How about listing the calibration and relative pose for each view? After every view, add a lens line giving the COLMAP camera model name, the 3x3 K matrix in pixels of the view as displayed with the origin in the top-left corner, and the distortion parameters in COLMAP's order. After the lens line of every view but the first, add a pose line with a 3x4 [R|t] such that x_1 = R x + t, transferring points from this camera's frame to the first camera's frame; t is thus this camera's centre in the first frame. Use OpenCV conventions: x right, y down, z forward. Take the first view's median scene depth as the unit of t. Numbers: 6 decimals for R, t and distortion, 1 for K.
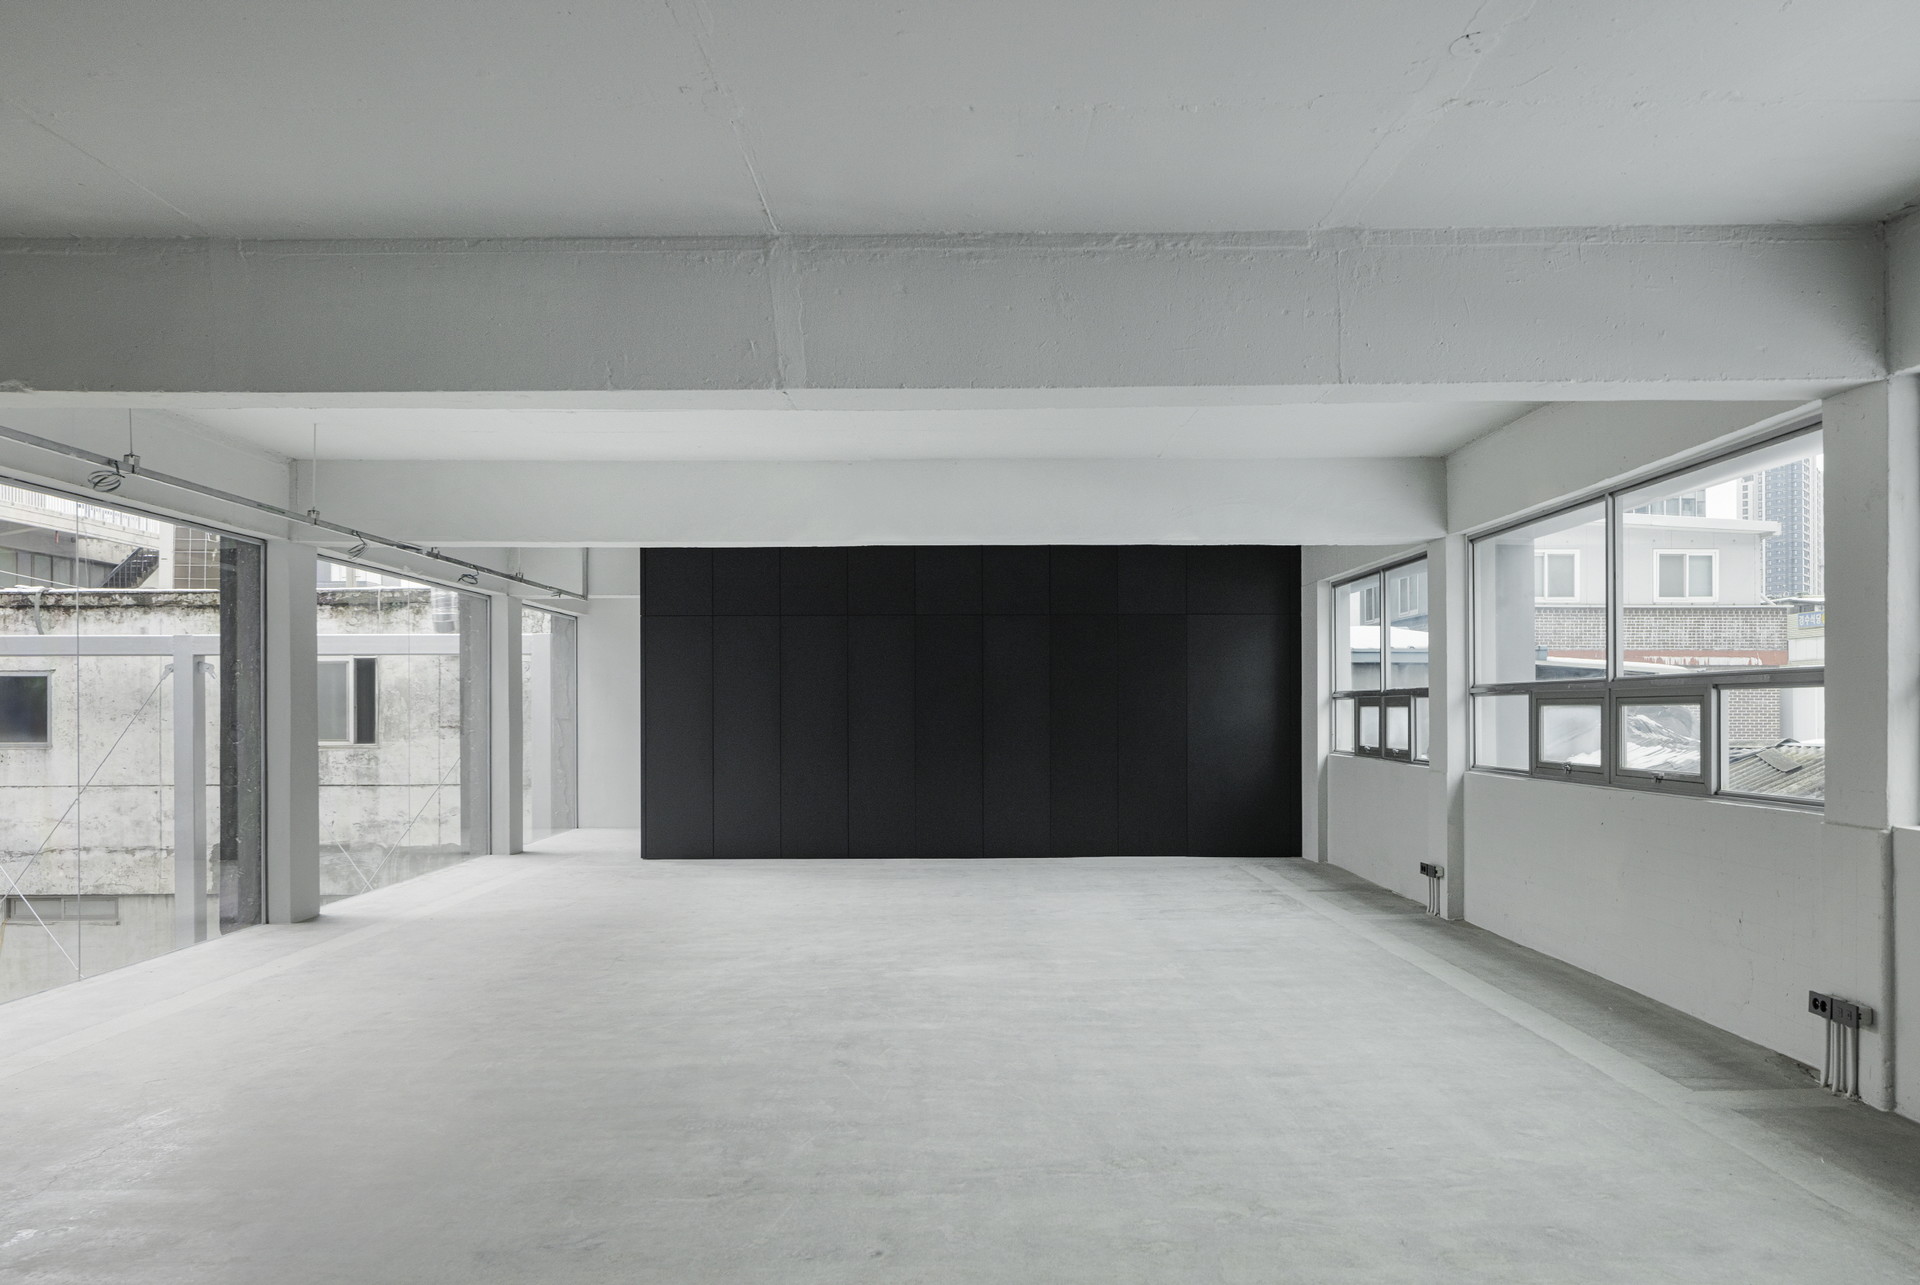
lens RADIAL K [[1302.5, 0, 987.2], [0, 1302.5, 711.0], [0, 0, 1]] dist [-0.008565, -0.001923]
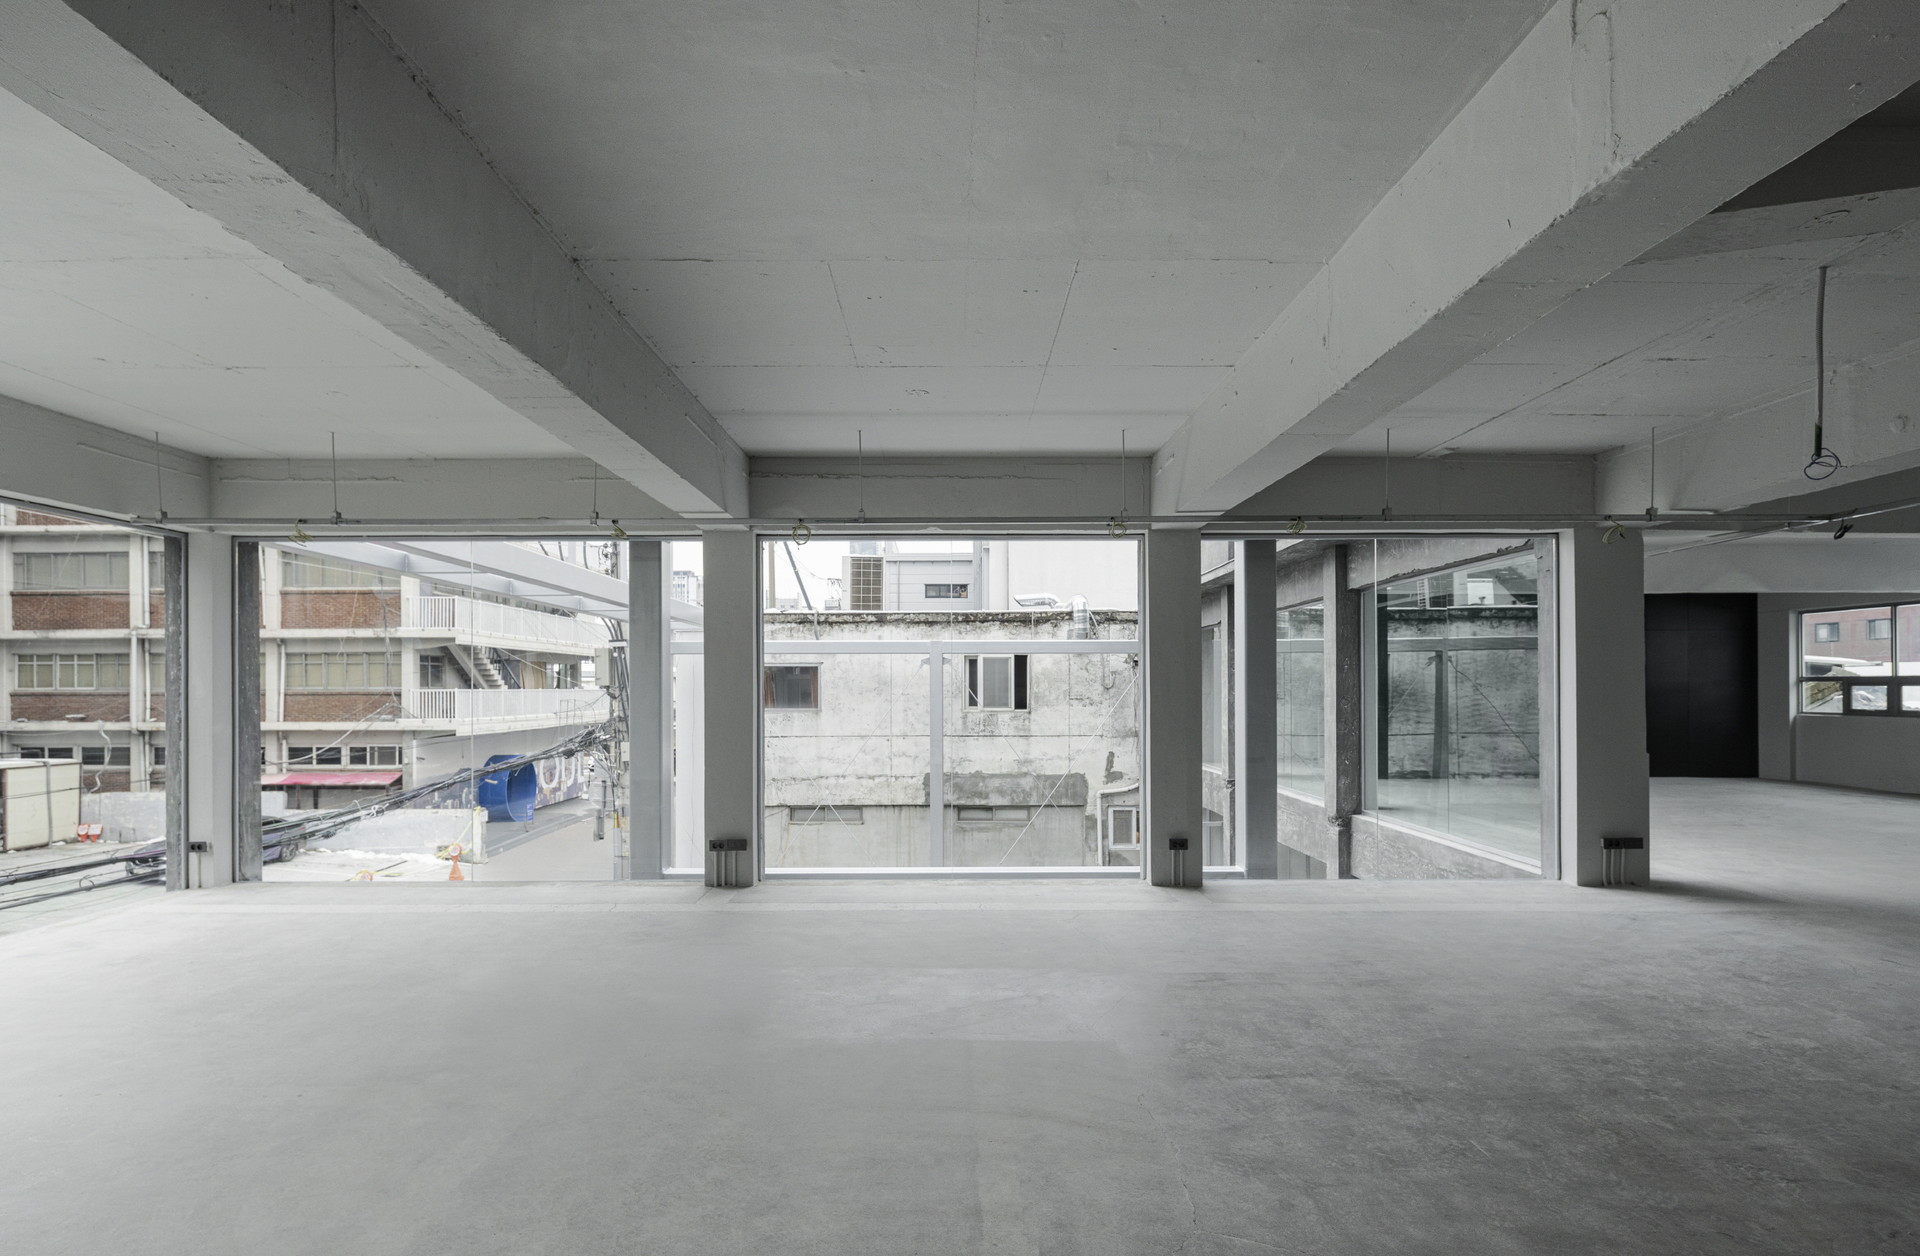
lens RADIAL K [[927.1, 0, 946.0], [0, 927.1, 690.2], [0, 0, 1]] dist [0.005226, 0.001021]
pose [[0.999994, 0.000204, -0.003413, -0.793244], [-0.000201, 0.999999, 0.001051, 0.000915], [0.003414, -0.001050, 0.999994, -0.174671]]
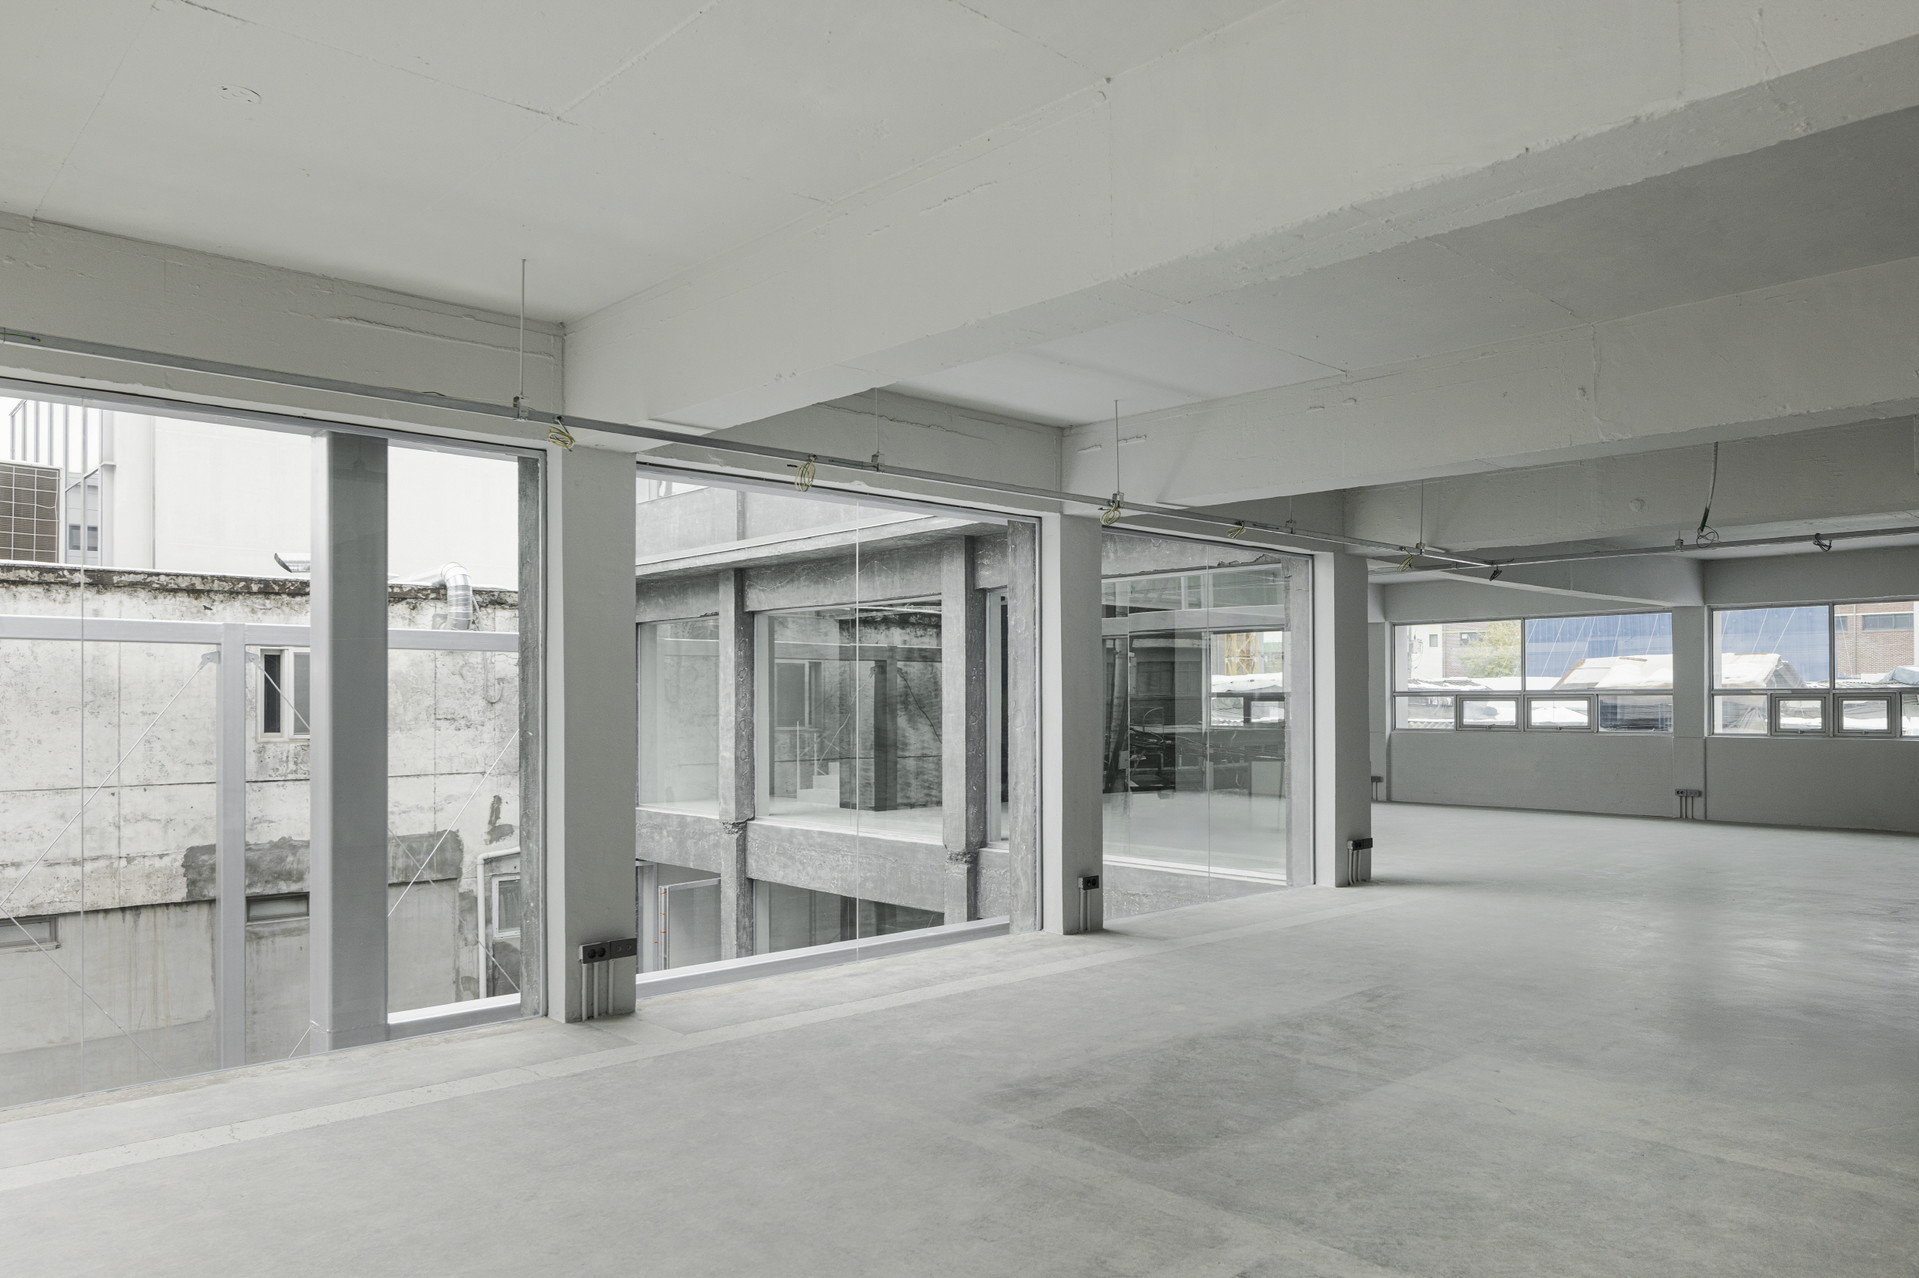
lens RADIAL K [[1301.8, 0, 964.9], [0, 1301.8, 698.4], [0, 0, 1]] dist [-0.008565, -0.001923]
pose [[0.738213, 0.003303, 0.674559, -1.134128], [0.000259, 0.999987, -0.005180, 0.001890], [-0.674567, 0.003998, 0.738202, -0.076867]]
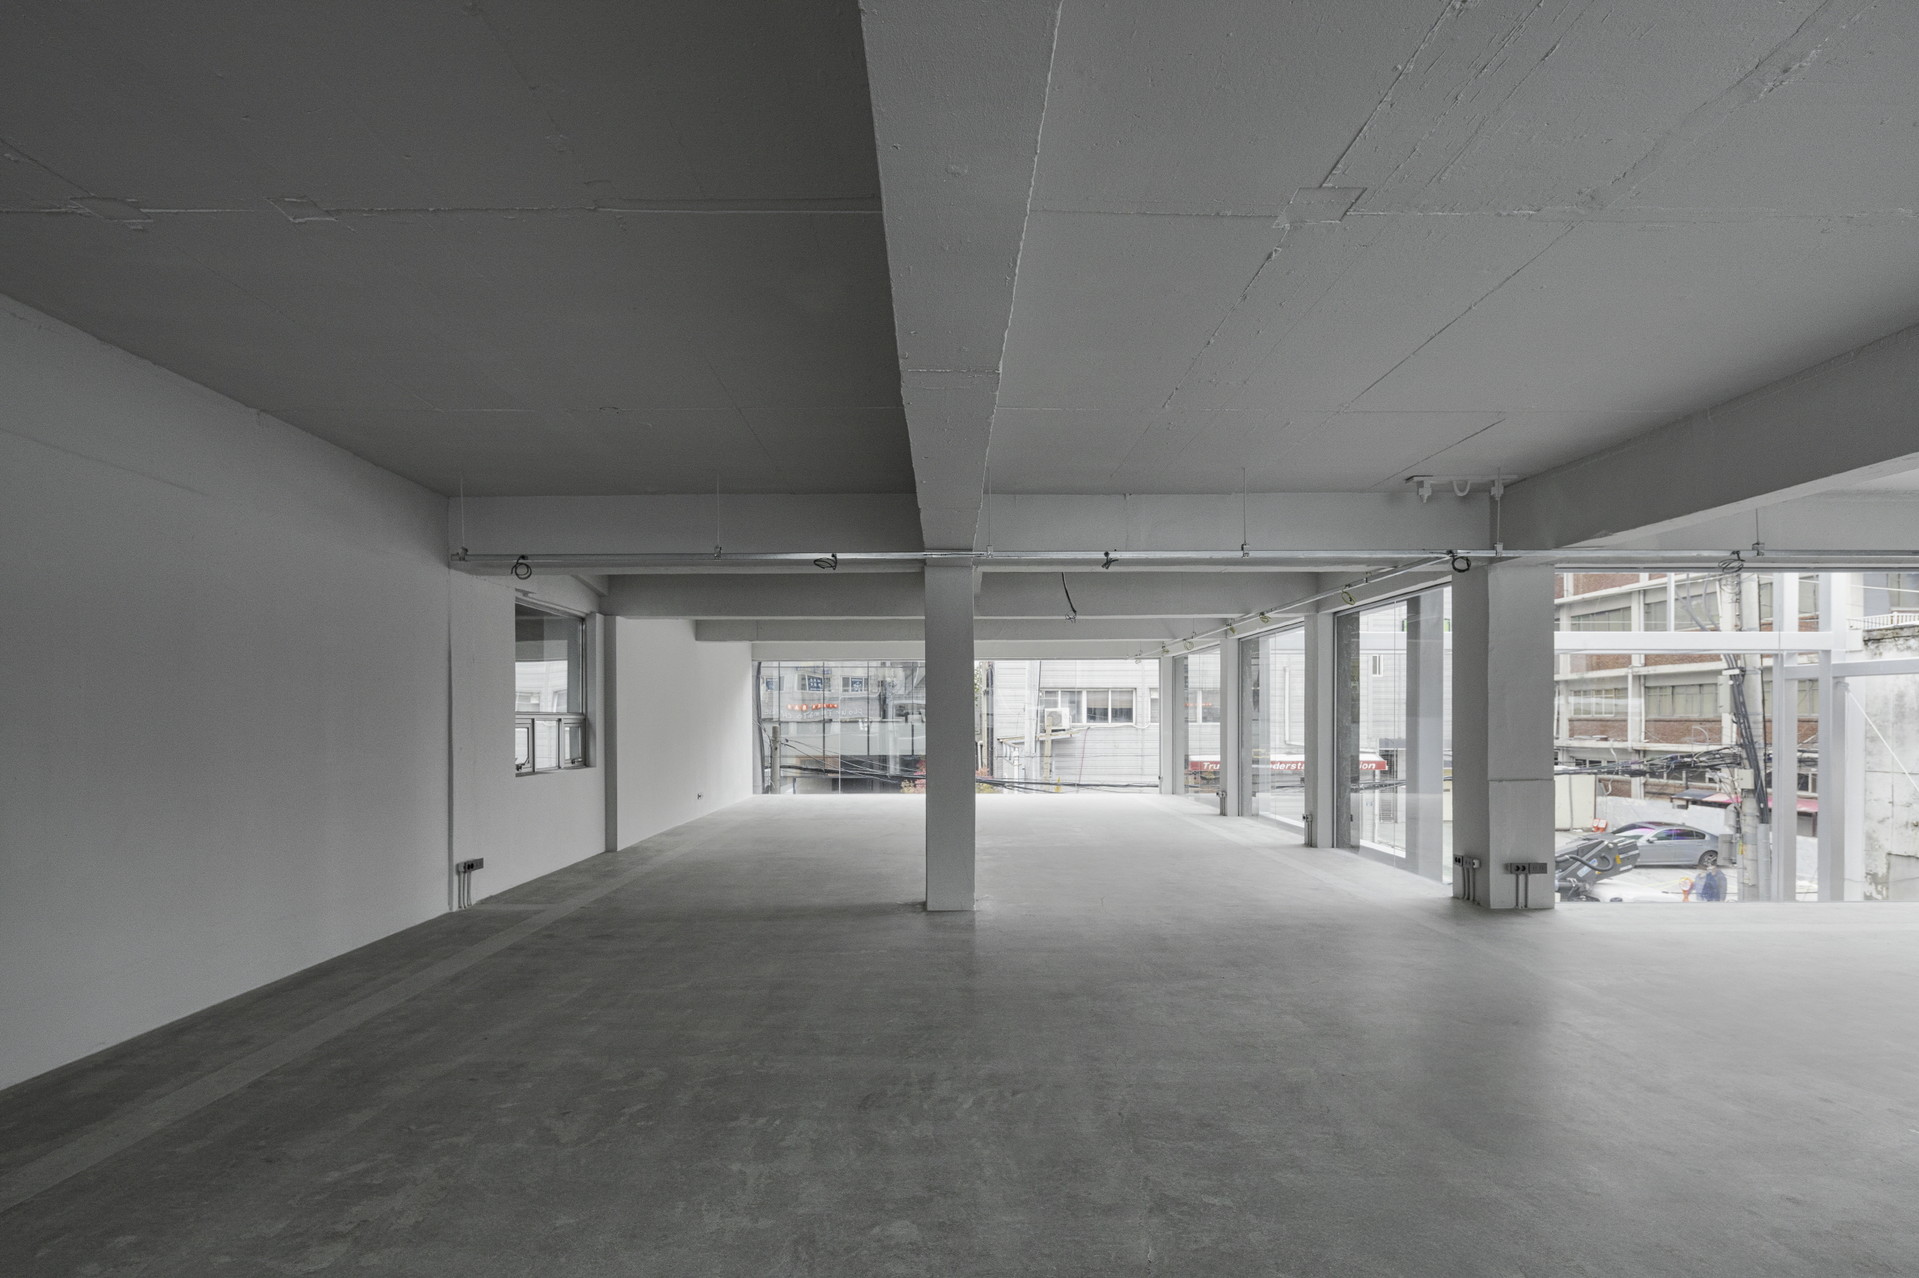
lens RADIAL K [[933.9, 0, 938.1], [0, 933.9, 729.7], [0, 0, 1]] dist [0.004283, -0.005576]
pose [[-0.011279, 0.014388, -0.999833, 0.193638], [0.001787, 0.999895, 0.014369, -0.001416], [0.999935, -0.001625, -0.011304, 0.038674]]
